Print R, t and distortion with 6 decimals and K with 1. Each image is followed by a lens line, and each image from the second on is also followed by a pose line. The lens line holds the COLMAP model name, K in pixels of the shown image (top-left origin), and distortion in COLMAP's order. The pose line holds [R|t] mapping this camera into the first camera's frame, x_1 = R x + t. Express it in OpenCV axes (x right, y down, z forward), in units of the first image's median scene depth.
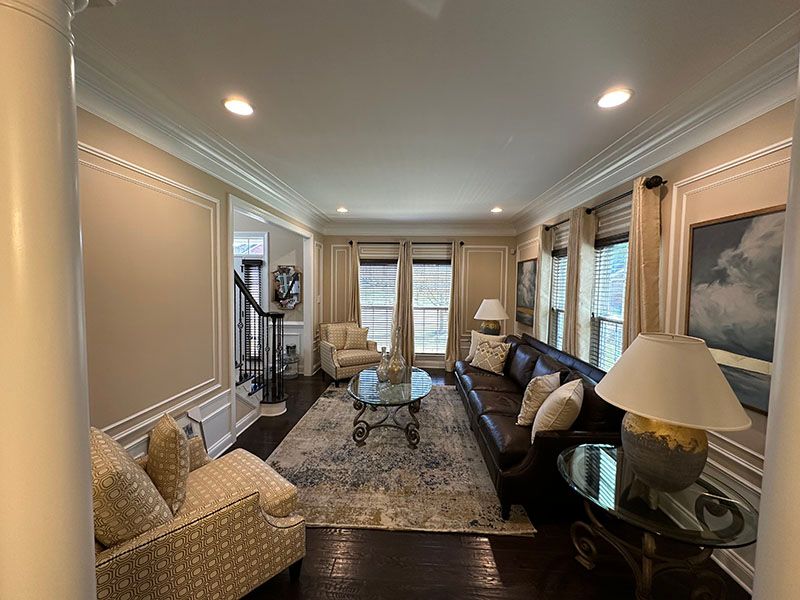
lens RADIAL K [[321.1, 0, 396.9], [0, 321.1, 299.0], [0, 0, 1]] dist [0.000938, -0.000192]
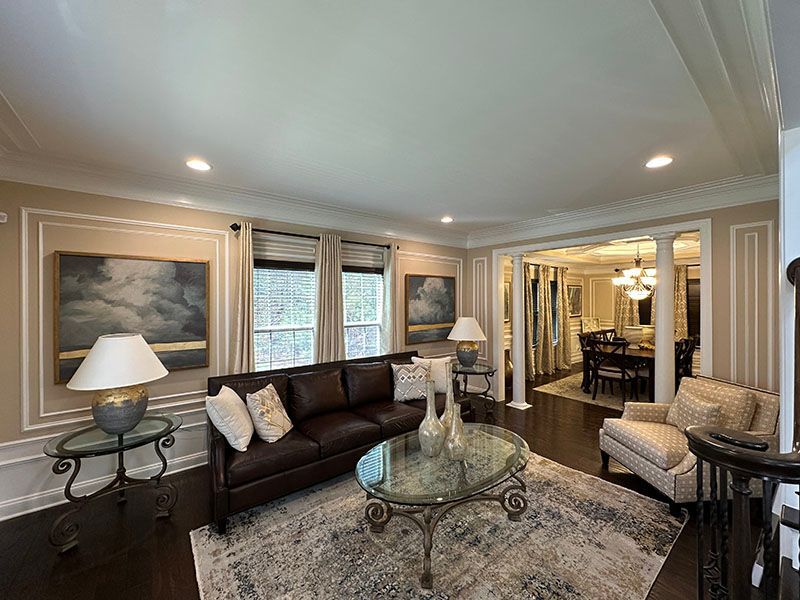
lens RADIAL K [[321.1, 0, 397.4], [0, 321.1, 299.8], [0, 0, 1]] dist [0.000938, -0.000192]
pose [[-0.662804, -0.013486, 0.748671, -0.753024], [0.030859, 0.998496, 0.045306, -0.154847], [-0.748157, 0.053132, -0.661392, 2.588038]]
